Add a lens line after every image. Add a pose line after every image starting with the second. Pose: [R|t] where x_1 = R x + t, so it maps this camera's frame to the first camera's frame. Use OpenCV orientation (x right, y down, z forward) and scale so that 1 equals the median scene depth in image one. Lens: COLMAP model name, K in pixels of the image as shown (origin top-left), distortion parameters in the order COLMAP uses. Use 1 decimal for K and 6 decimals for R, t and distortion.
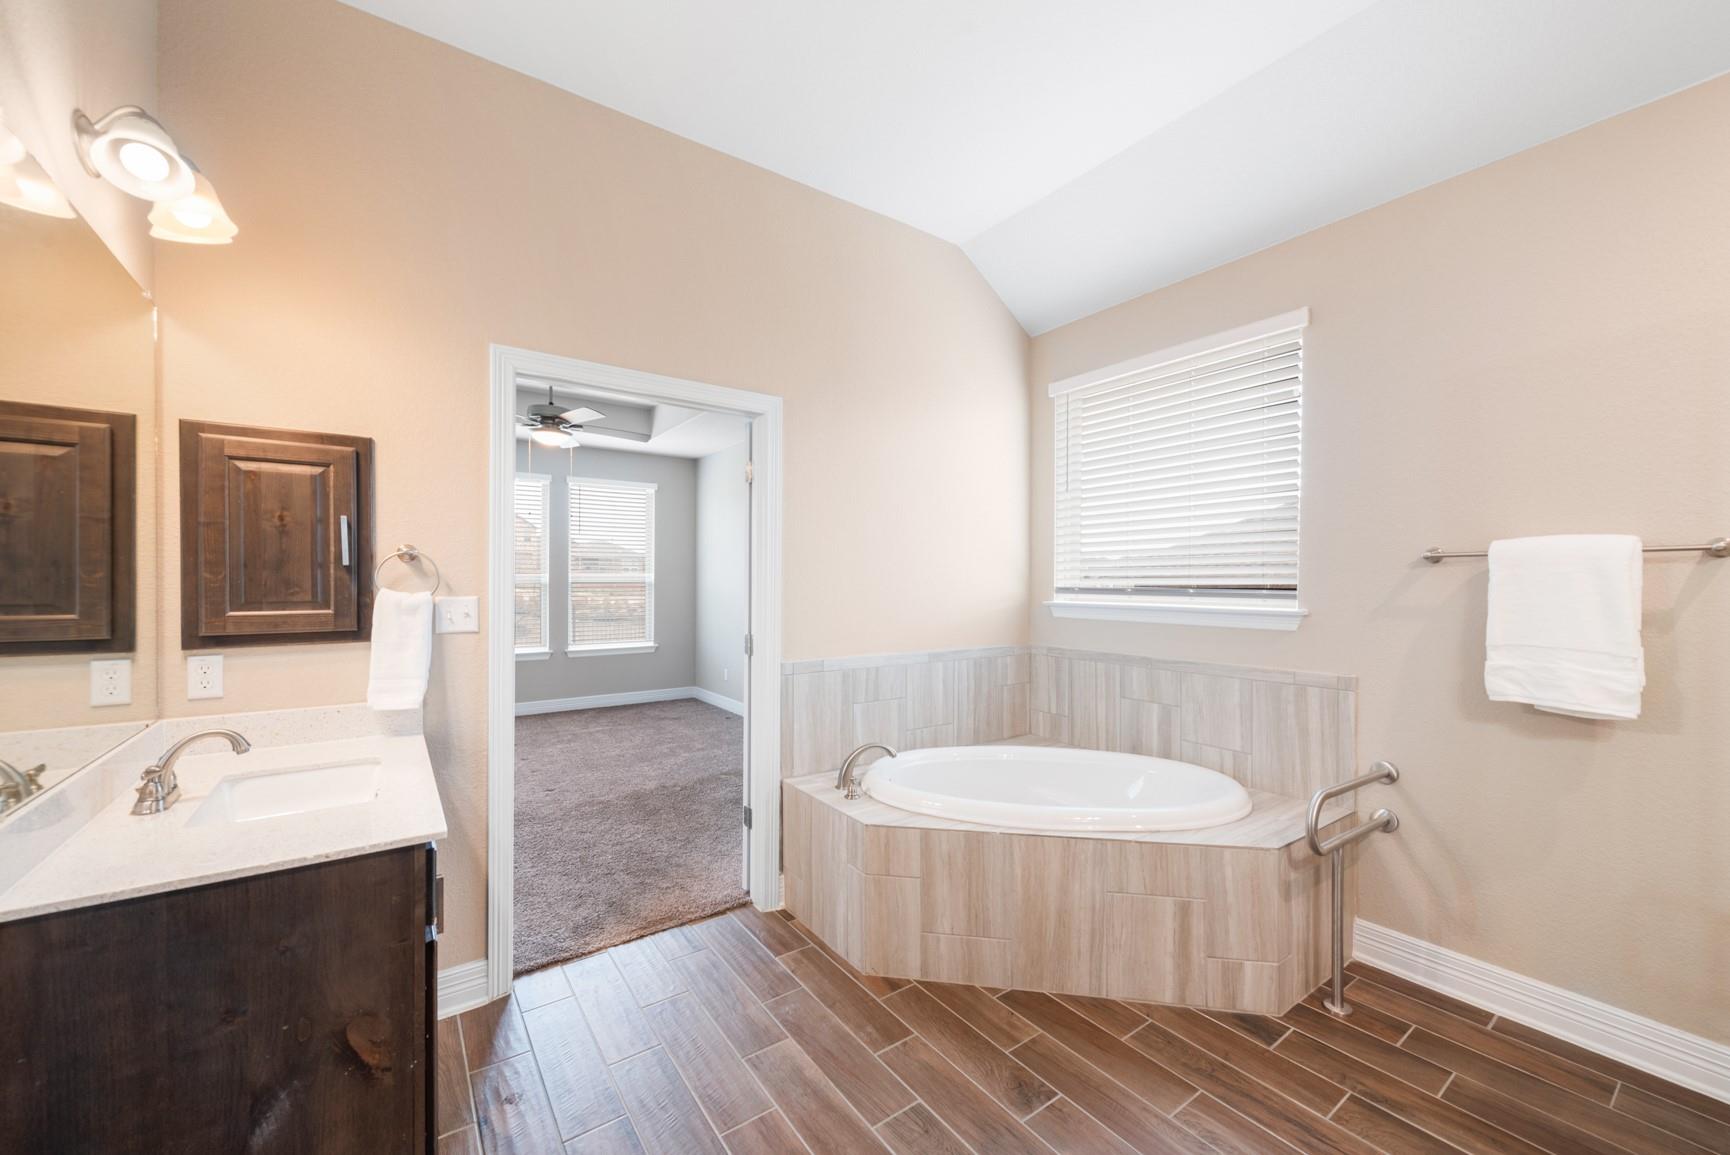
lens RADIAL K [[677.4, 0, 867.2], [0, 677.4, 586.5], [0, 0, 1]] dist [0.007440, -0.001686]
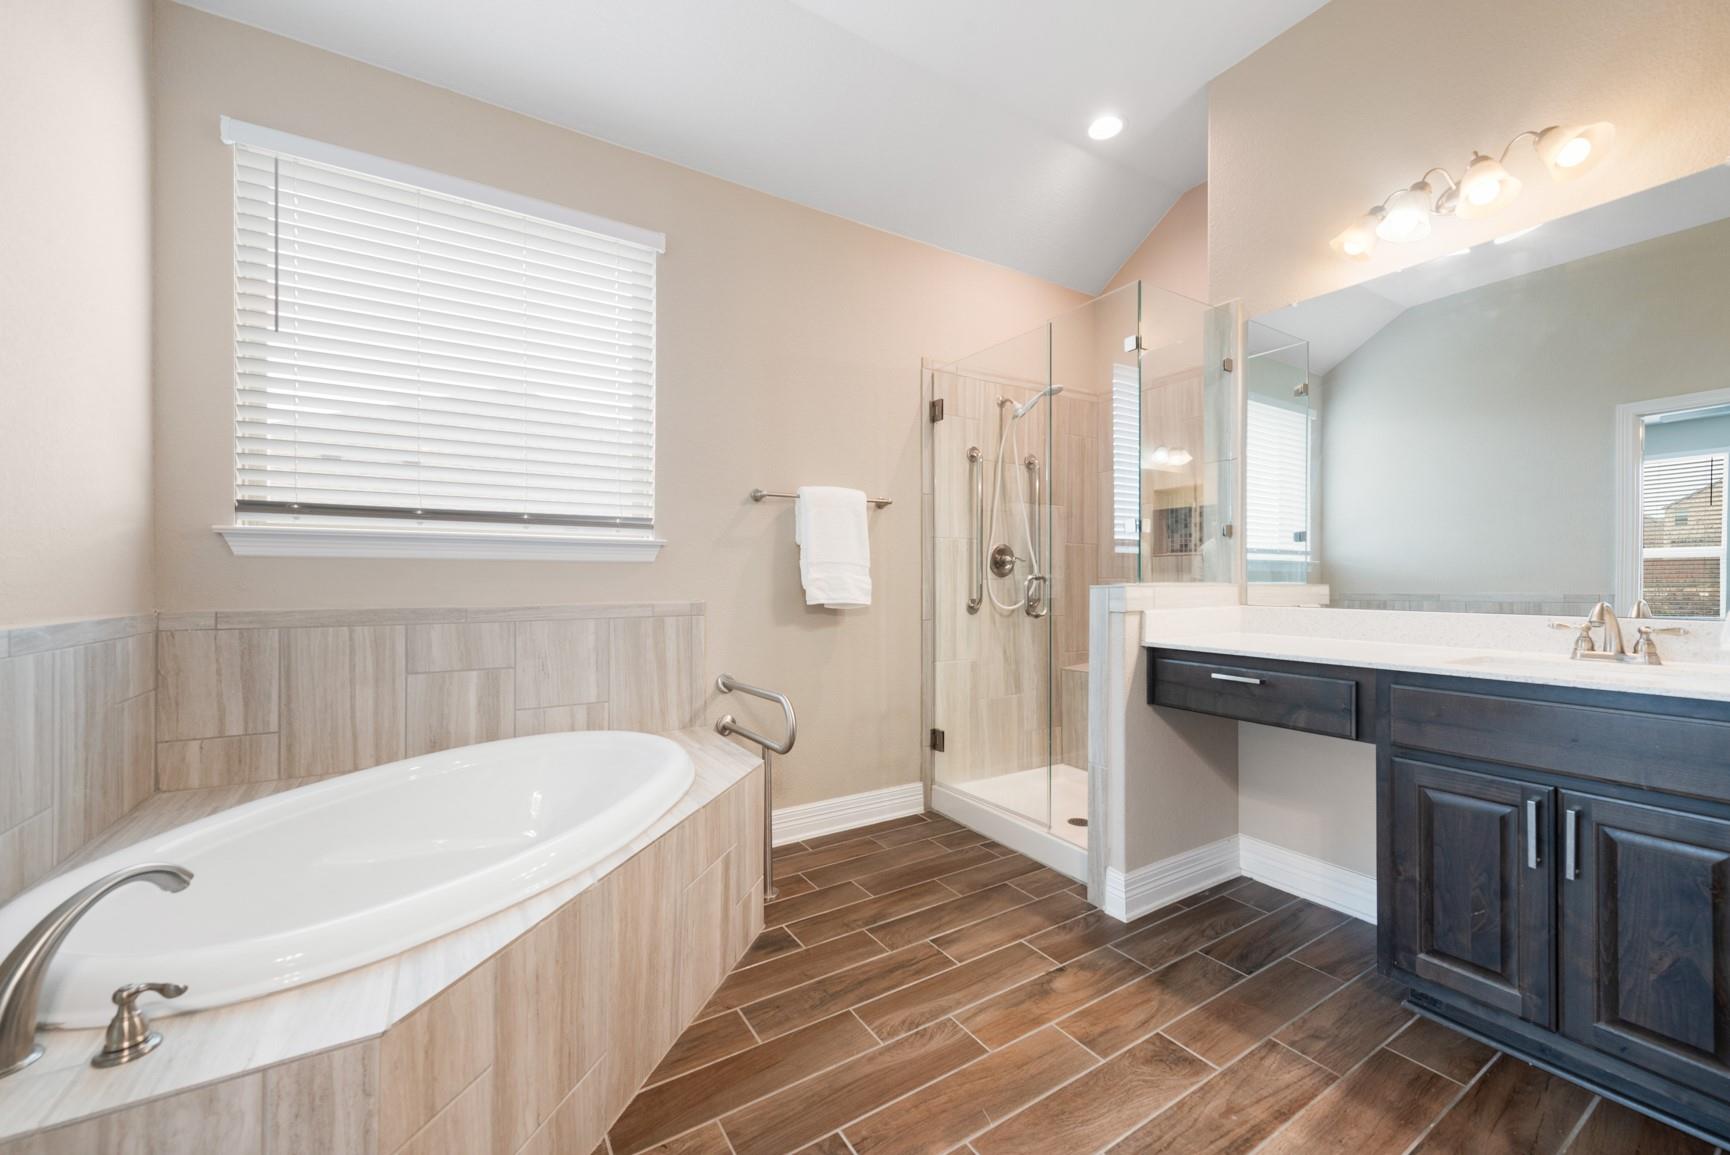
lens RADIAL K [[677.4, 0, 875.2], [0, 677.4, 578.3], [0, 0, 1]] dist [0.007440, -0.001686]
pose [[0.058991, -0.002310, 0.998256, -0.369477], [0.008242, 0.999964, 0.001827, 0.103785], [-0.998224, 0.008120, 0.059008, 0.719870]]
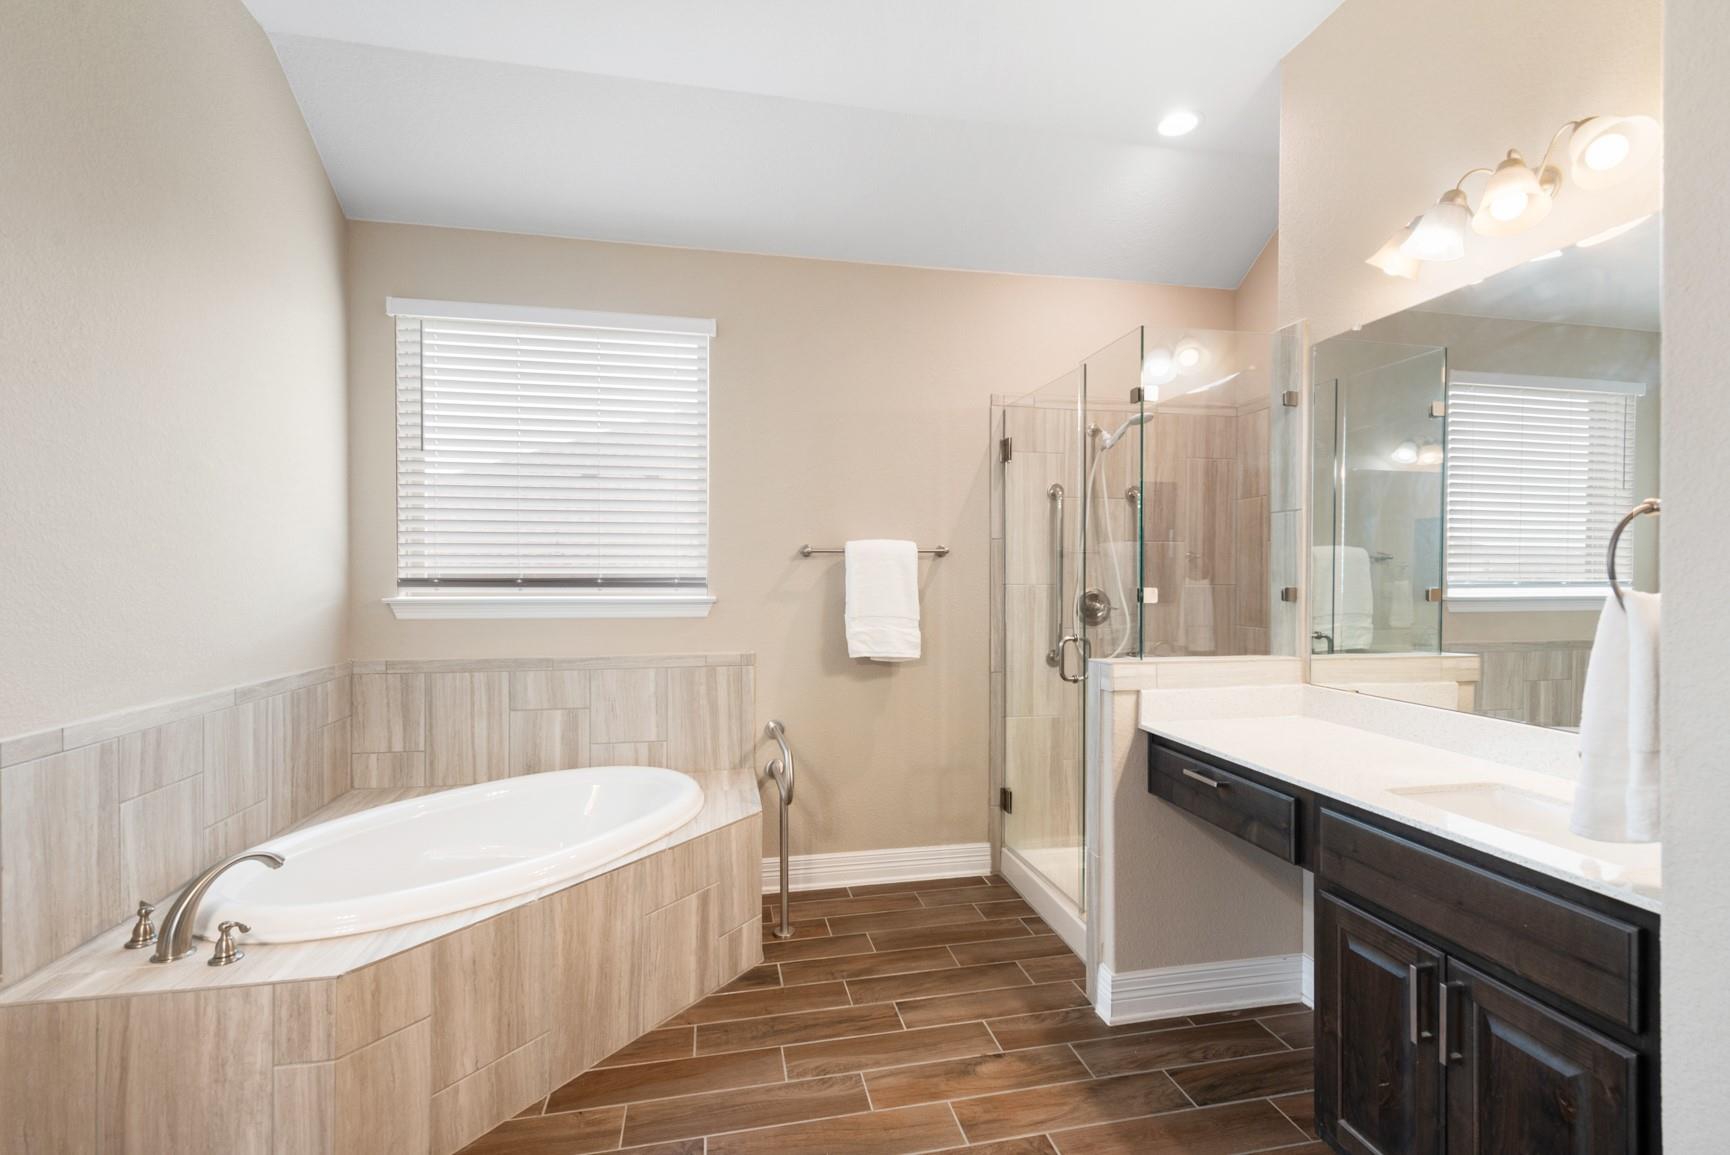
lens RADIAL K [[776.4, 0, 876.3], [0, 776.4, 582.0], [0, 0, 1]] dist [0.010743, -0.001802]
pose [[0.403638, -0.010655, 0.914857, -0.446625], [0.006718, 0.999940, 0.008682, 0.001412], [-0.914894, 0.002642, 0.403686, 0.293791]]
